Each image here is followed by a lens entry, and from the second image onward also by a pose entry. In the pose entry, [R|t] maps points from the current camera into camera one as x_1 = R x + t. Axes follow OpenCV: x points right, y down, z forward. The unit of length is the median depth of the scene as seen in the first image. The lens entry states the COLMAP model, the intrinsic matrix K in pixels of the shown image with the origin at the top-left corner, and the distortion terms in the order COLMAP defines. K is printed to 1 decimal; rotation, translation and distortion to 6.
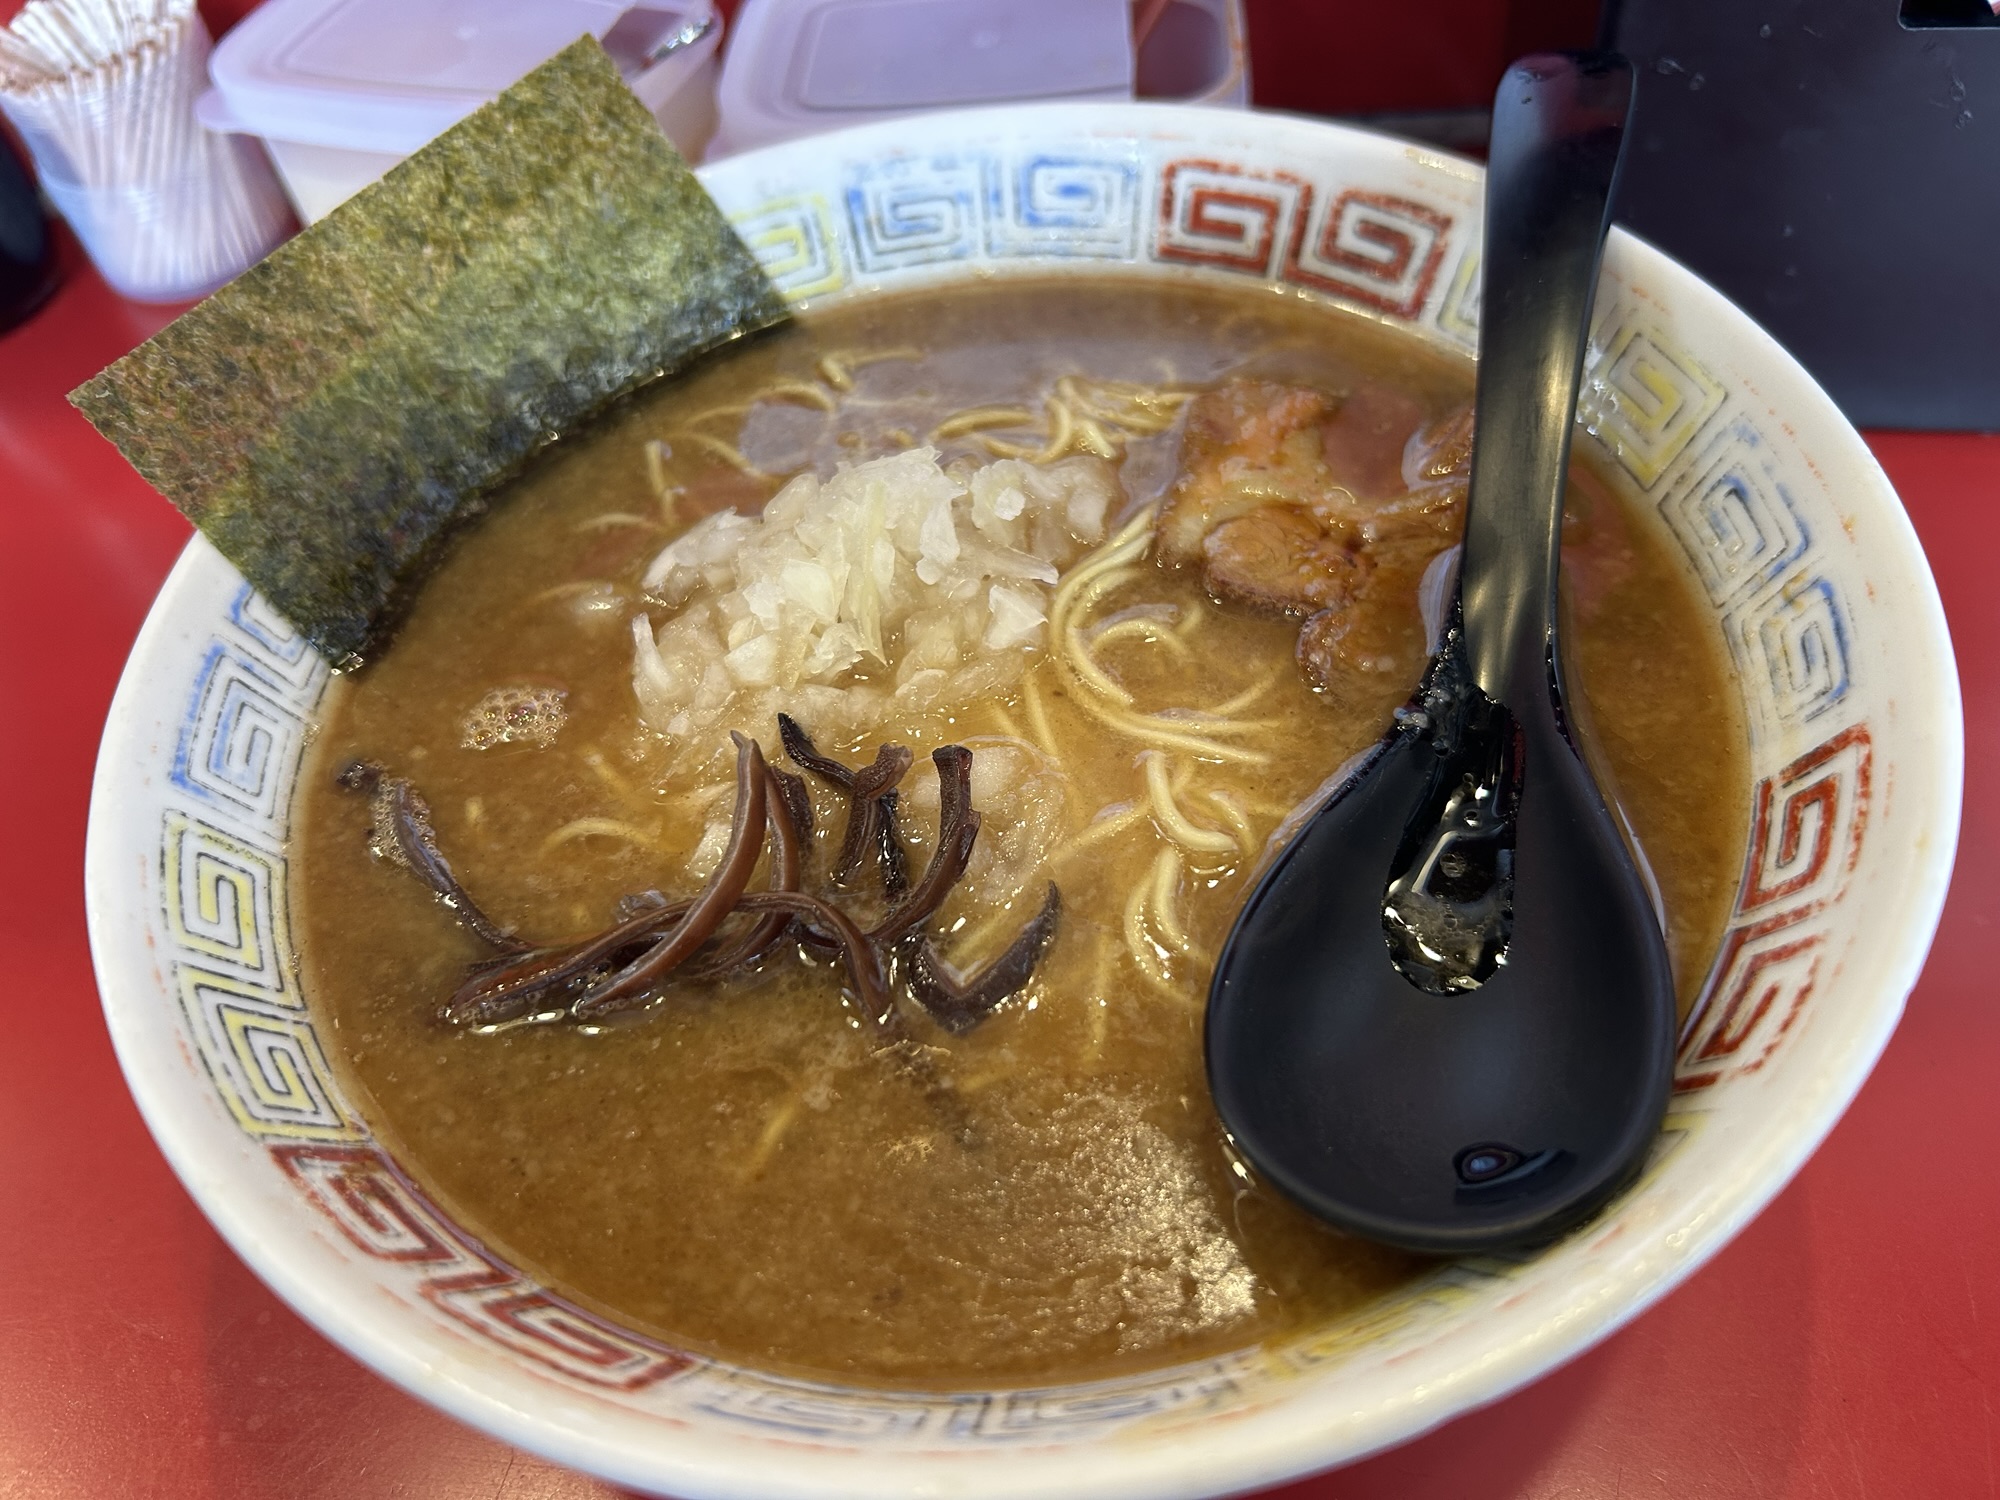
lens RADIAL K [[1511.4, 0, 1003.7], [0, 1511.4, 757.2], [0, 0, 1]] dist [0.015583, -0.030917]
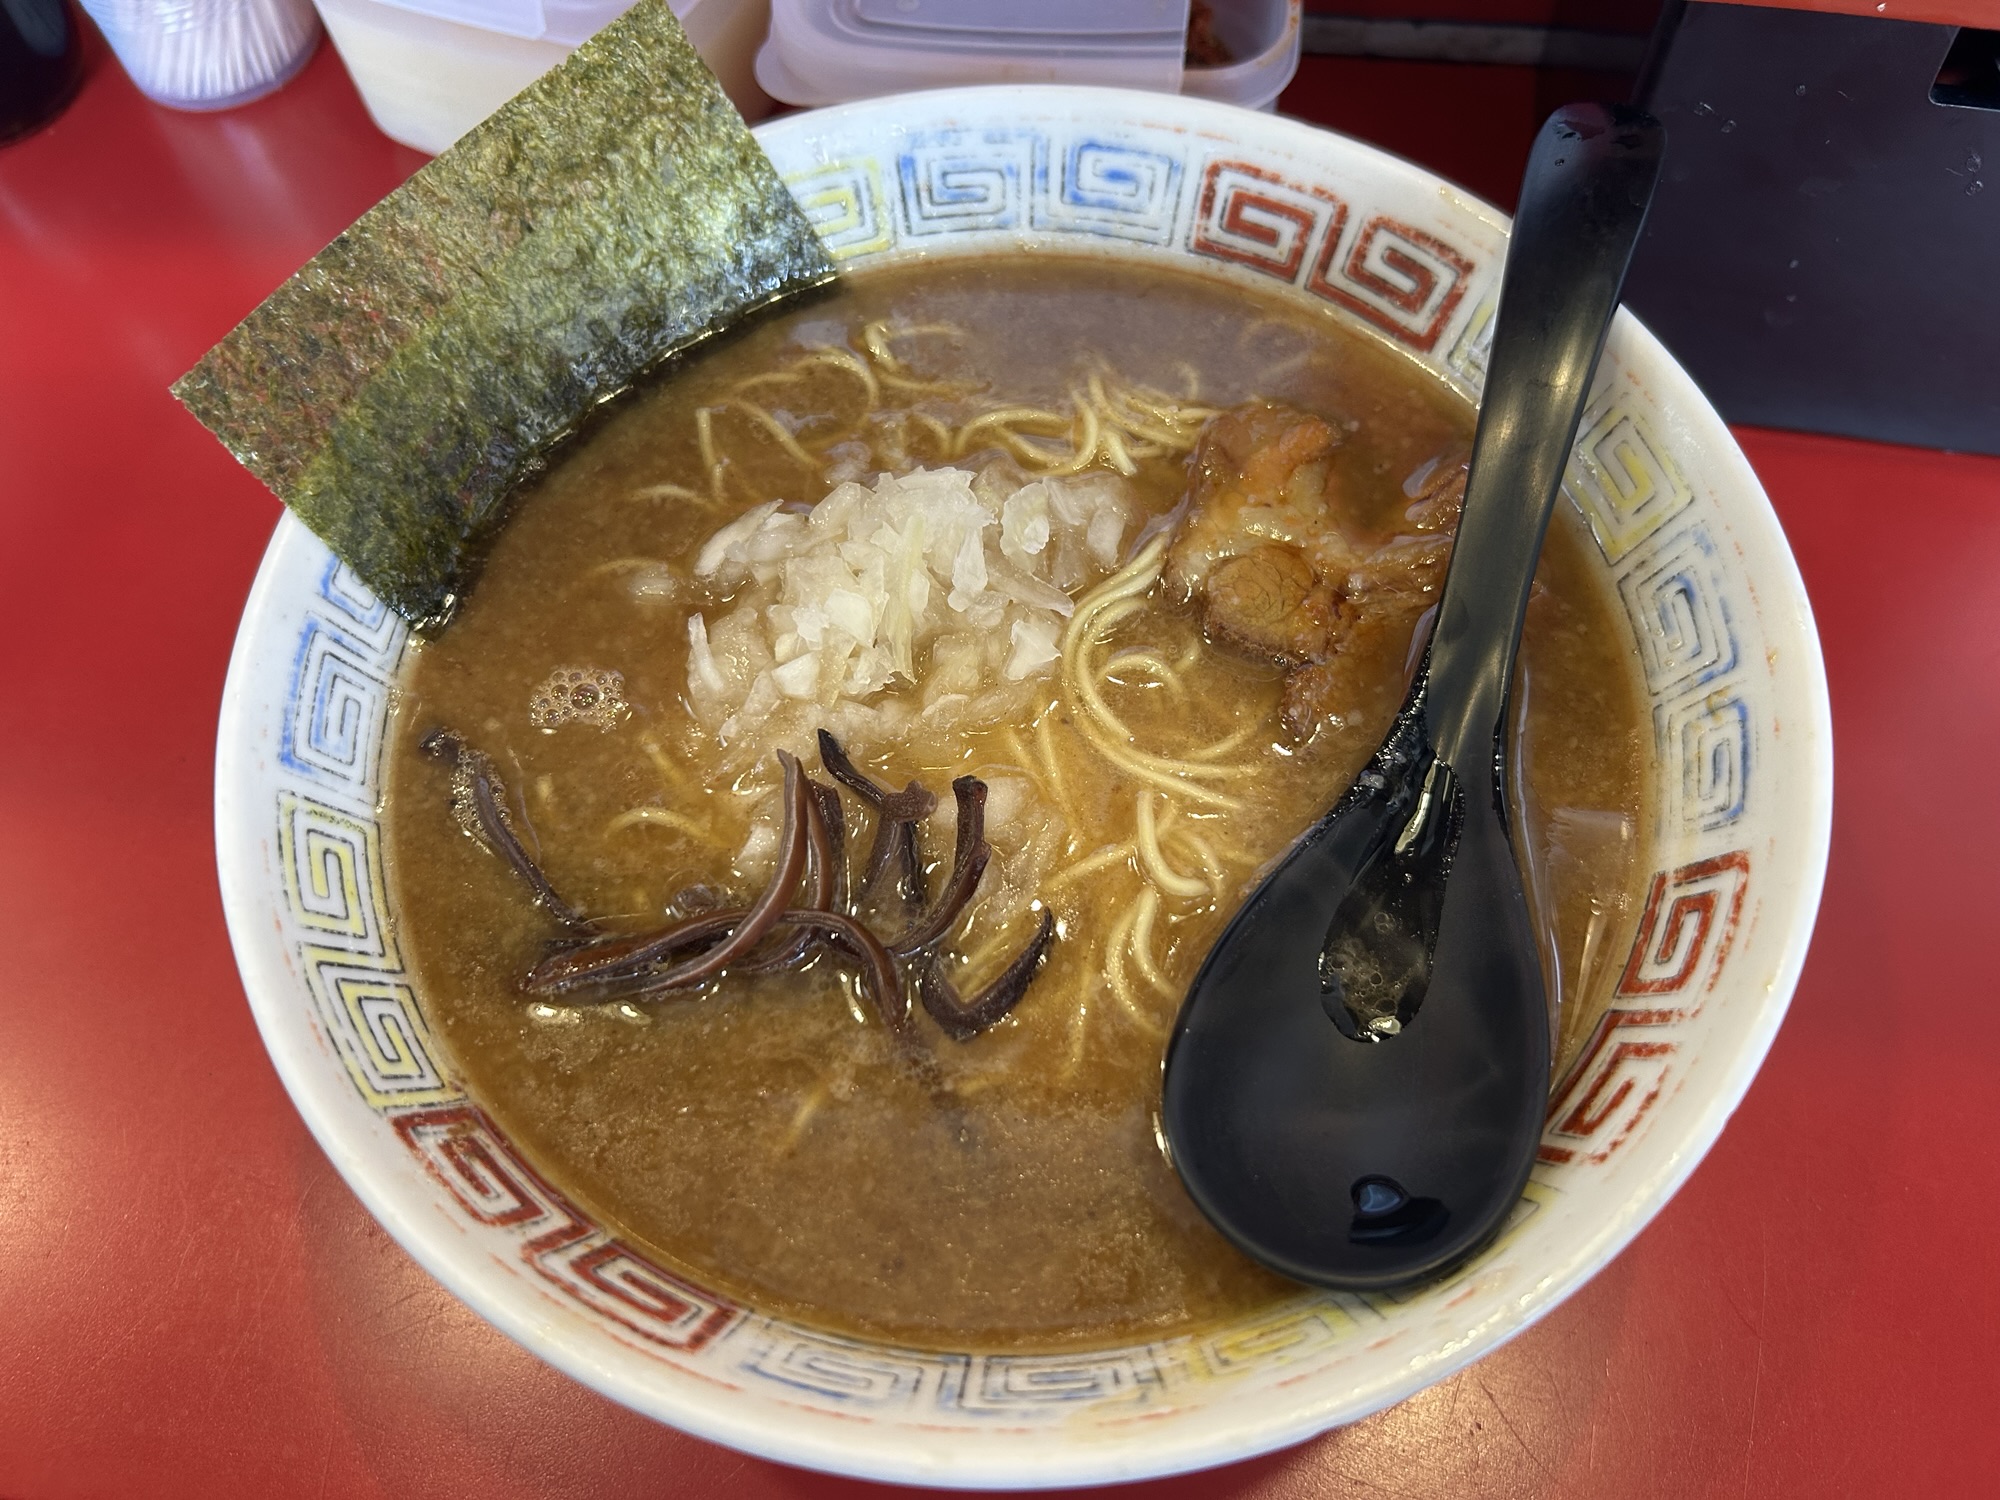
lens RADIAL K [[1511.4, 0, 1010.0], [0, 1511.4, 733.1], [0, 0, 1]] dist [0.015583, -0.030917]
pose [[0.996602, 0.075379, 0.033205, -0.041928], [-0.080473, 0.977029, 0.197327, -0.251391], [-0.017568, -0.199328, 0.979775, -0.105979]]
